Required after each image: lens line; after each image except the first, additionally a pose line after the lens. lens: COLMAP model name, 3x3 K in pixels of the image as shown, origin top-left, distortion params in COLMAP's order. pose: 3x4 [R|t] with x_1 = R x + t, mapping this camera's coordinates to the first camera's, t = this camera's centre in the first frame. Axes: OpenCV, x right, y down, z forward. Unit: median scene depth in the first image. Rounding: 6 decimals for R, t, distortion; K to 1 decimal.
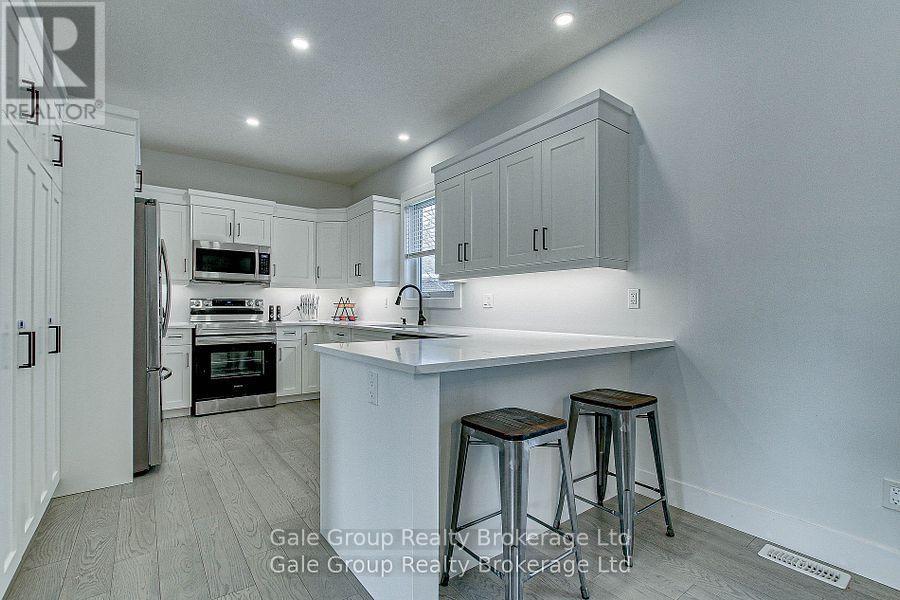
lens RADIAL K [[410.0, 0, 448.6], [0, 410.0, 303.0], [0, 0, 1]] dist [-0.017162, 0.002424]
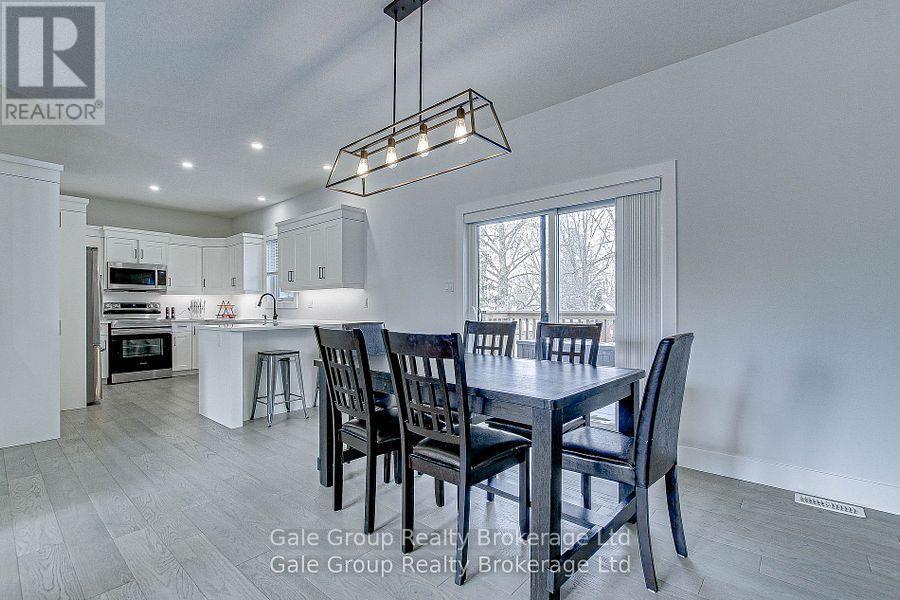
lens RADIAL K [[410.0, 0, 442.8], [0, 410.0, 305.8], [0, 0, 1]] dist [-0.017162, 0.002424]
pose [[0.979853, -0.005779, 0.199637, 0.225248], [0.004443, 0.999965, 0.007139, -0.005024], [-0.199671, -0.006108, 0.979844, -0.589389]]
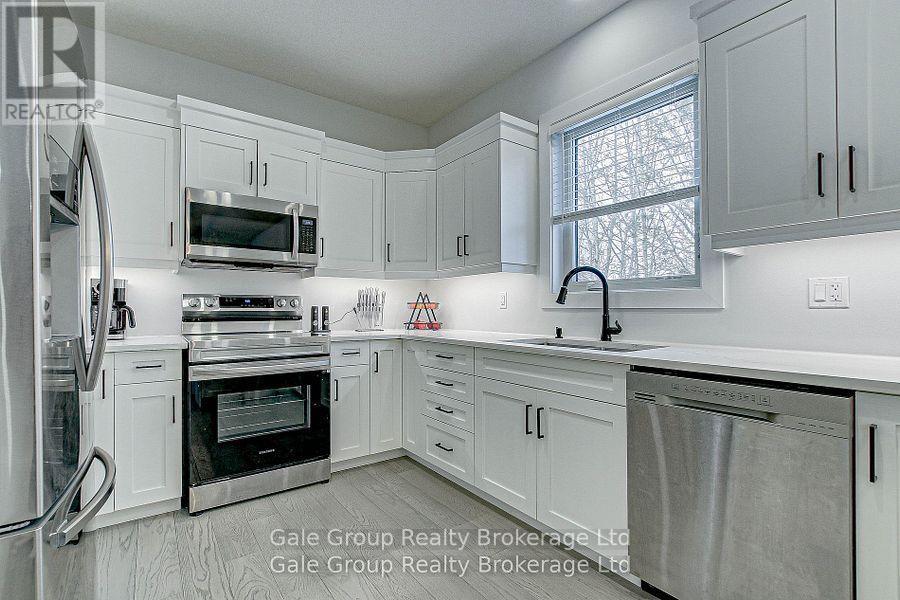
lens RADIAL K [[410.0, 0, 448.3], [0, 410.0, 301.8], [0, 0, 1]] dist [-0.017162, 0.002424]
pose [[0.999938, -0.005072, -0.009905, -0.249273], [0.005001, 0.999962, -0.007206, 0.005380], [0.009941, 0.007156, 0.999925, 0.424068]]
